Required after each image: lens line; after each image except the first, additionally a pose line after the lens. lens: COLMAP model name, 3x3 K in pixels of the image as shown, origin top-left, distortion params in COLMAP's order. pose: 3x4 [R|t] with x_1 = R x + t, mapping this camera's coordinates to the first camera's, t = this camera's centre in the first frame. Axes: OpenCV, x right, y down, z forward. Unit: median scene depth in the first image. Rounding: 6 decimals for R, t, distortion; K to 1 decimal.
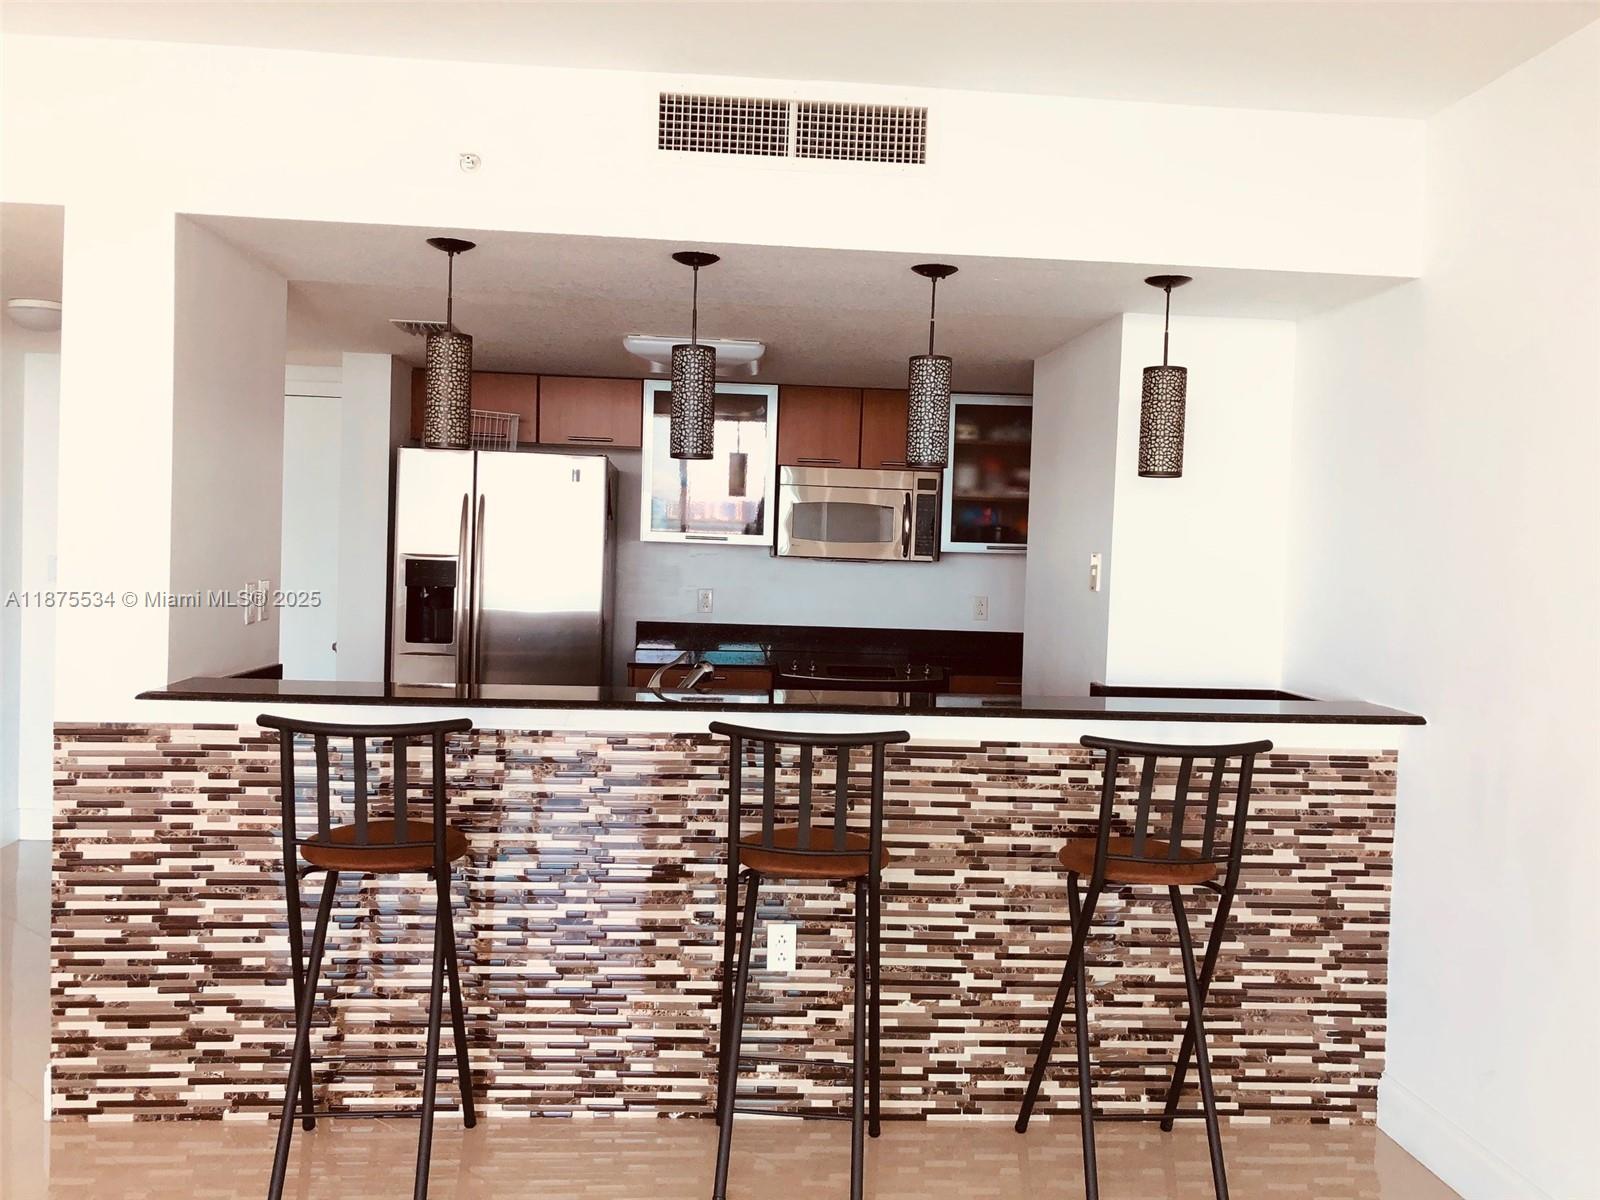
lens RADIAL K [[1331.0, 0, 799.8], [0, 1331.0, 592.8], [0, 0, 1]] dist [0.006848, 0.015959]
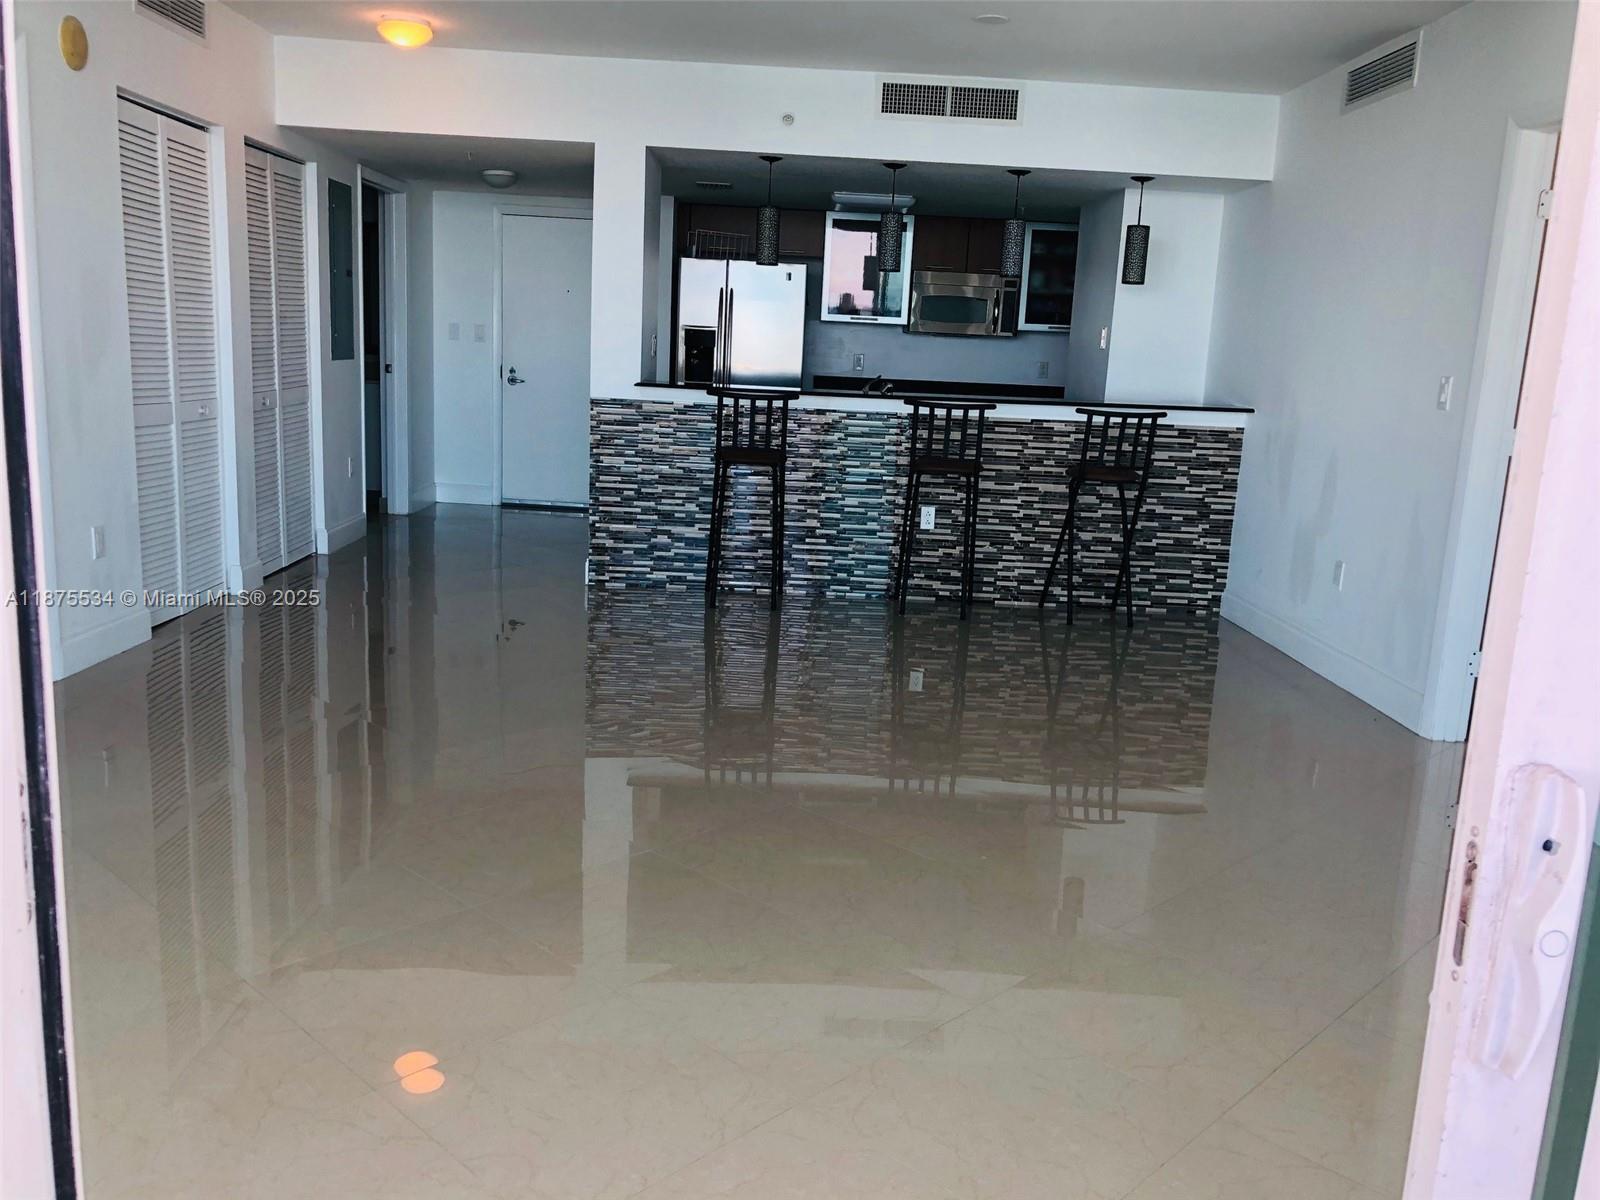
lens RADIAL K [[1285.5, 0, 801.7], [0, 1285.5, 591.3], [0, 0, 1]] dist [0.124409, -0.300948]
pose [[0.997987, 0.027492, -0.057153, -0.090883], [-0.018120, 0.987197, 0.158474, 0.064891], [0.060778, -0.157119, 0.985708, -0.991650]]
